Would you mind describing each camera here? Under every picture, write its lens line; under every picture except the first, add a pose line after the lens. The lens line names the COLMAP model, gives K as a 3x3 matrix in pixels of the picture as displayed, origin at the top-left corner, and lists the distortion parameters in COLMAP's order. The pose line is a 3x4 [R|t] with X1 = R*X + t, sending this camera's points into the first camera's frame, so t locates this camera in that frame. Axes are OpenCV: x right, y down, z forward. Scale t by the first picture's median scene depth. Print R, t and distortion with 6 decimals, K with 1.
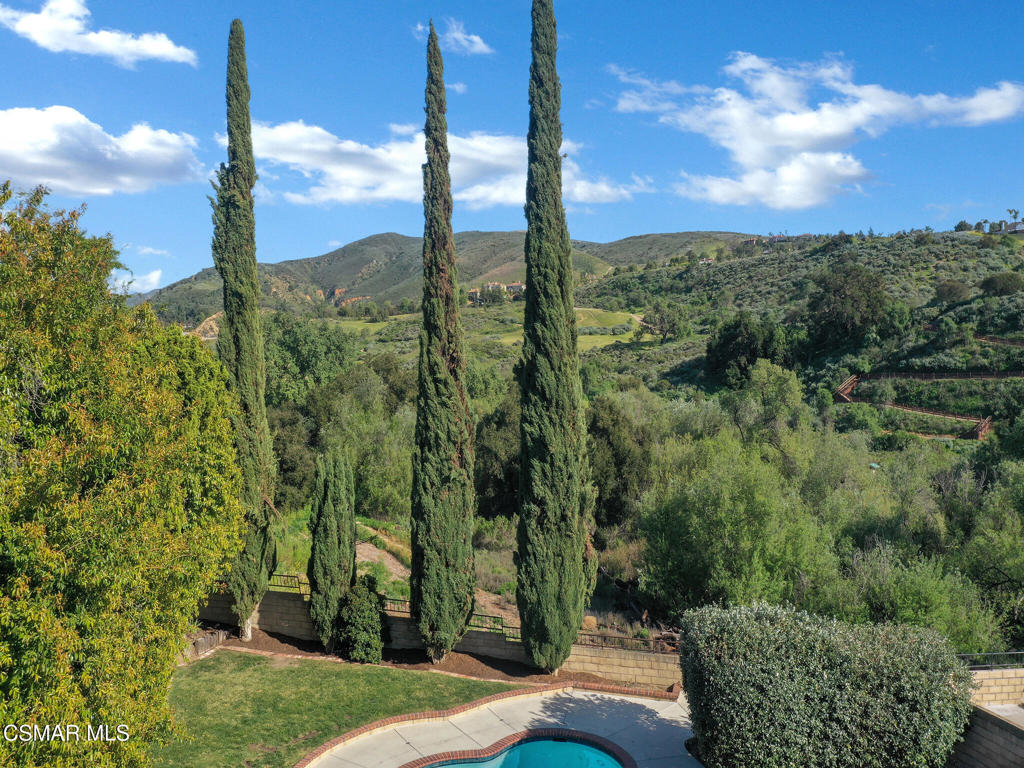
lens RADIAL K [[807.4, 0, 513.1], [0, 807.4, 381.5], [0, 0, 1]] dist [0.007240, 0.002886]
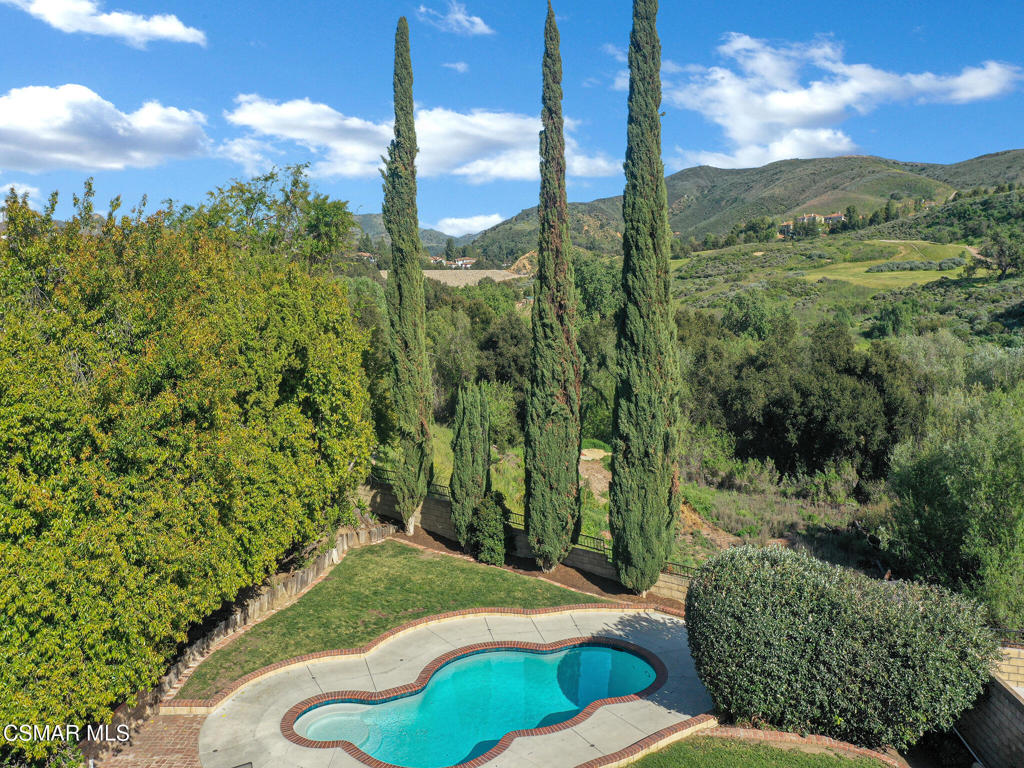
lens RADIAL K [[807.4, 0, 509.7], [0, 807.4, 356.4], [0, 0, 1]] dist [0.007240, 0.002886]
pose [[0.927303, 0.033147, -0.372842, 0.261807], [-0.015372, 0.998603, 0.050545, -0.012833], [0.373997, -0.041139, 0.926517, -0.061298]]
